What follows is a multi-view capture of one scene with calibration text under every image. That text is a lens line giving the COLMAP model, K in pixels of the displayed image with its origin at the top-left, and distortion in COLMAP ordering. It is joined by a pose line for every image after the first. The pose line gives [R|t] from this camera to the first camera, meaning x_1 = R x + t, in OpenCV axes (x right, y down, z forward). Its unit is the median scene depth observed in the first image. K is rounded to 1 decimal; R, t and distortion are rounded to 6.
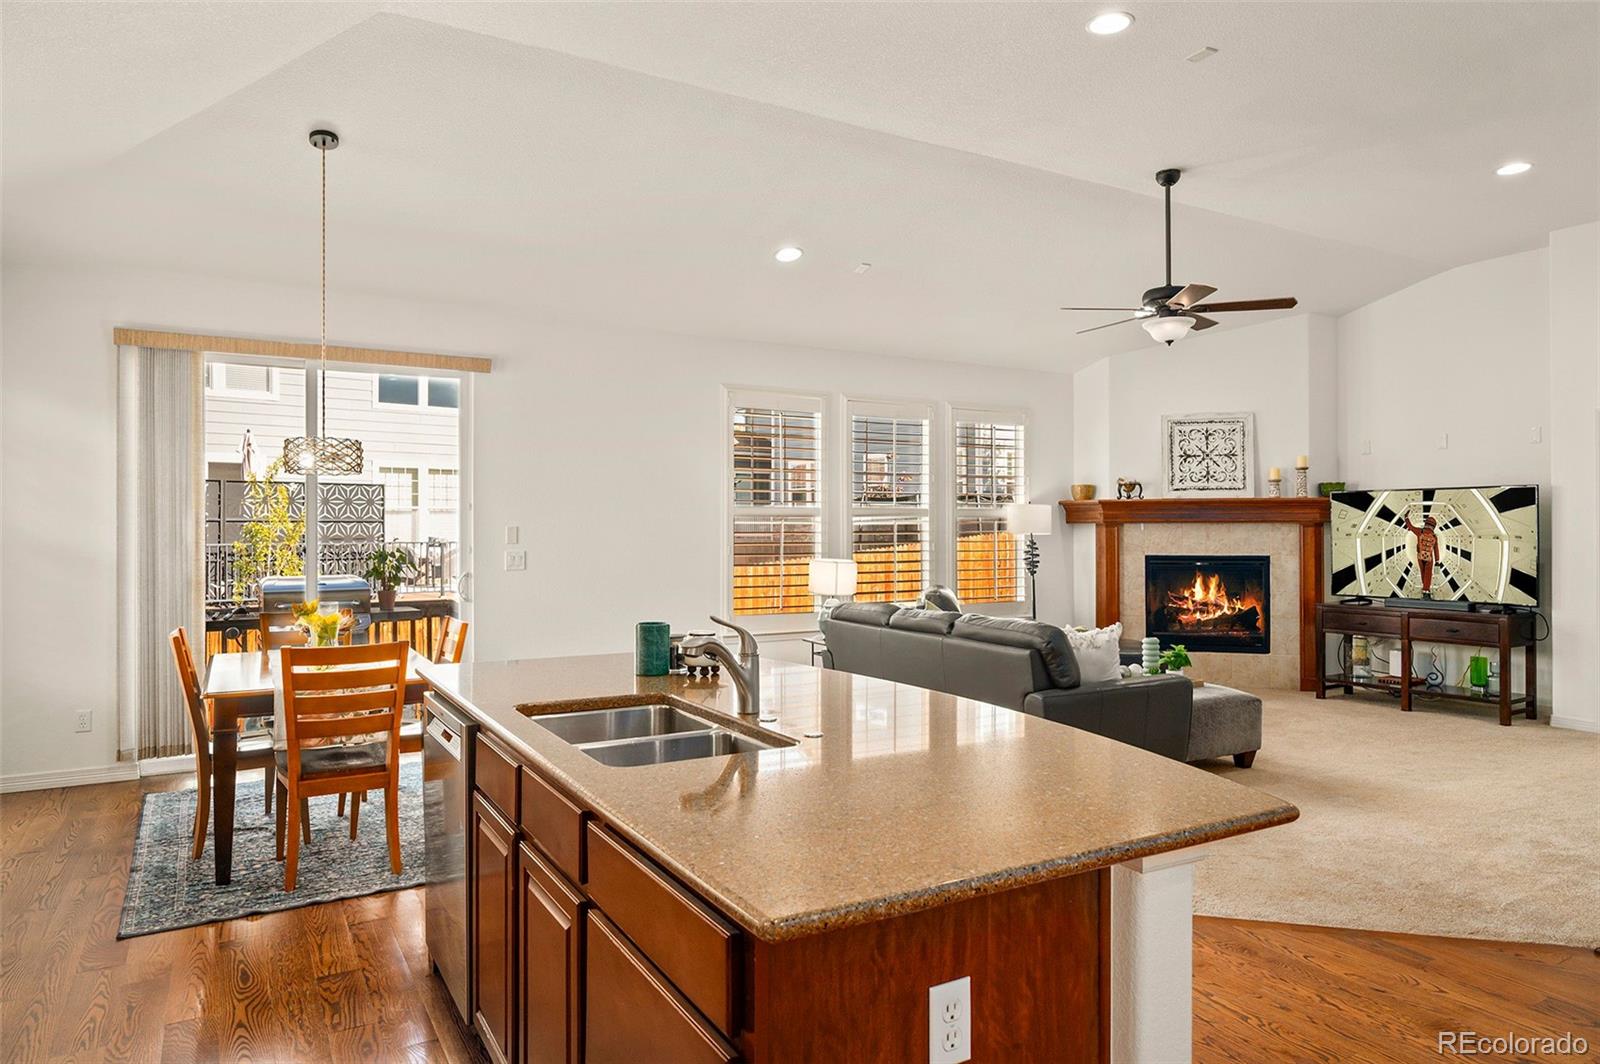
lens RADIAL K [[998.9, 0, 813.7], [0, 998.9, 525.8], [0, 0, 1]] dist [0.010062, 0.013430]
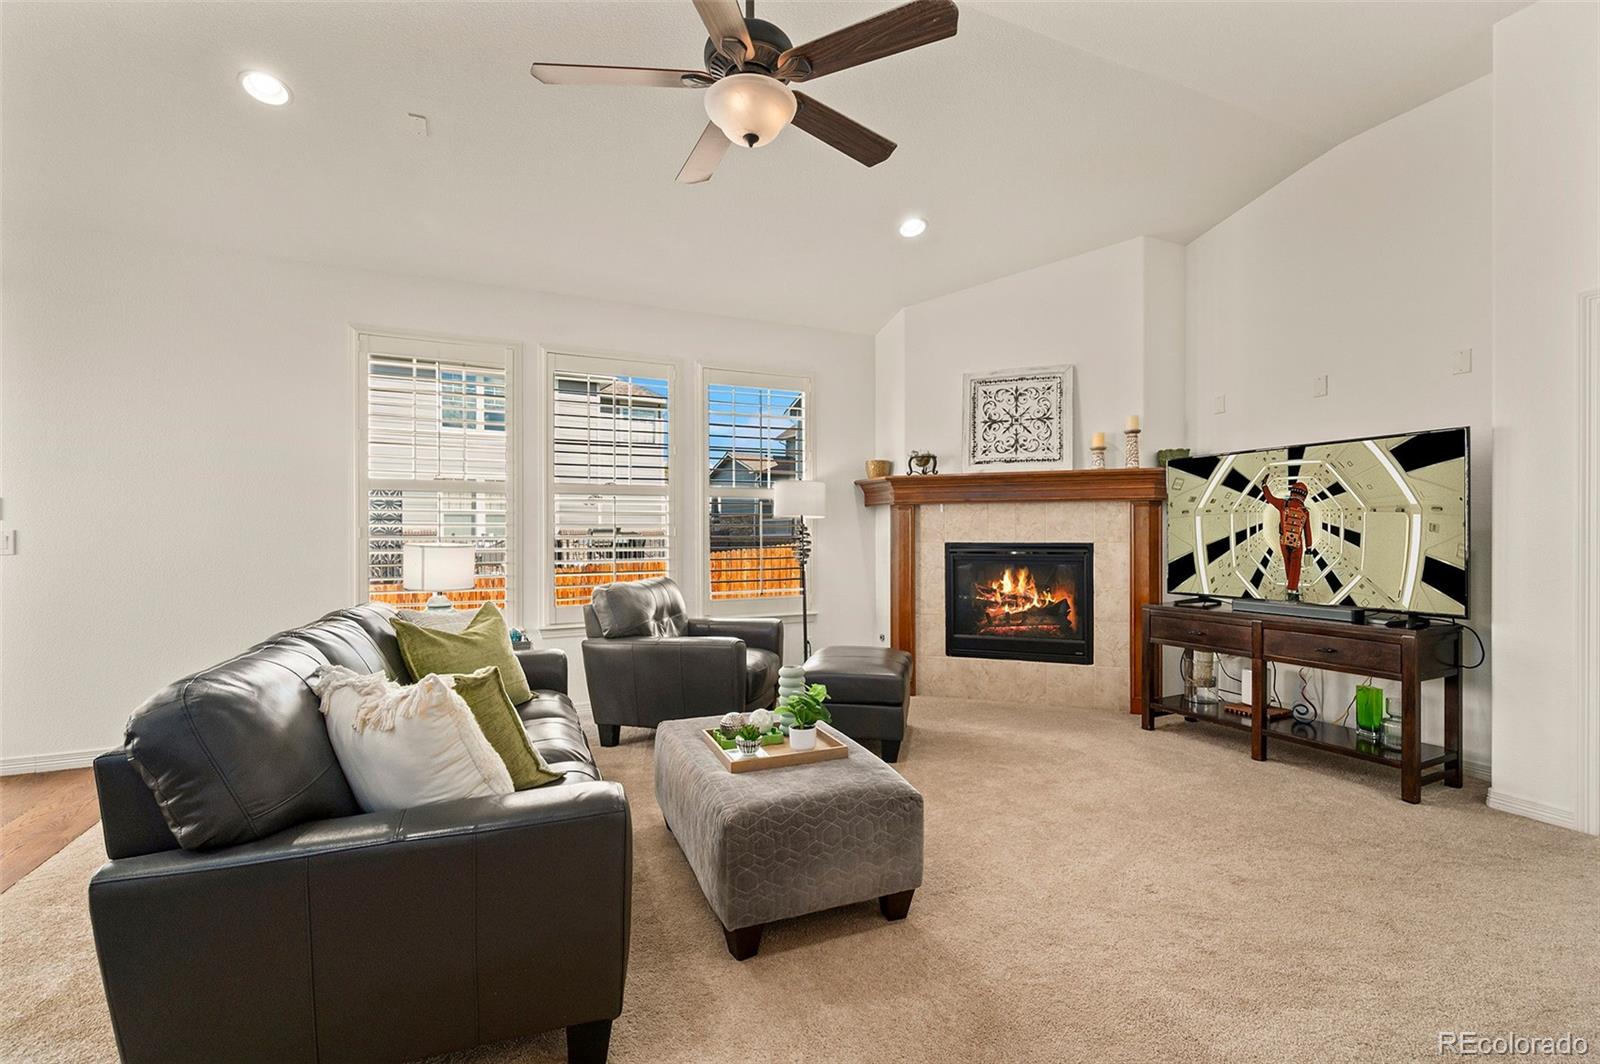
lens RADIAL K [[681.8, 0, 792.9], [0, 681.8, 540.9], [0, 0, 1]] dist [-0.000325, -0.001714]
pose [[0.991438, 0.001143, -0.130574, 0.308406], [0.000755, 0.999895, 0.014486, 0.022196], [0.130577, -0.014461, 0.991333, 0.455972]]
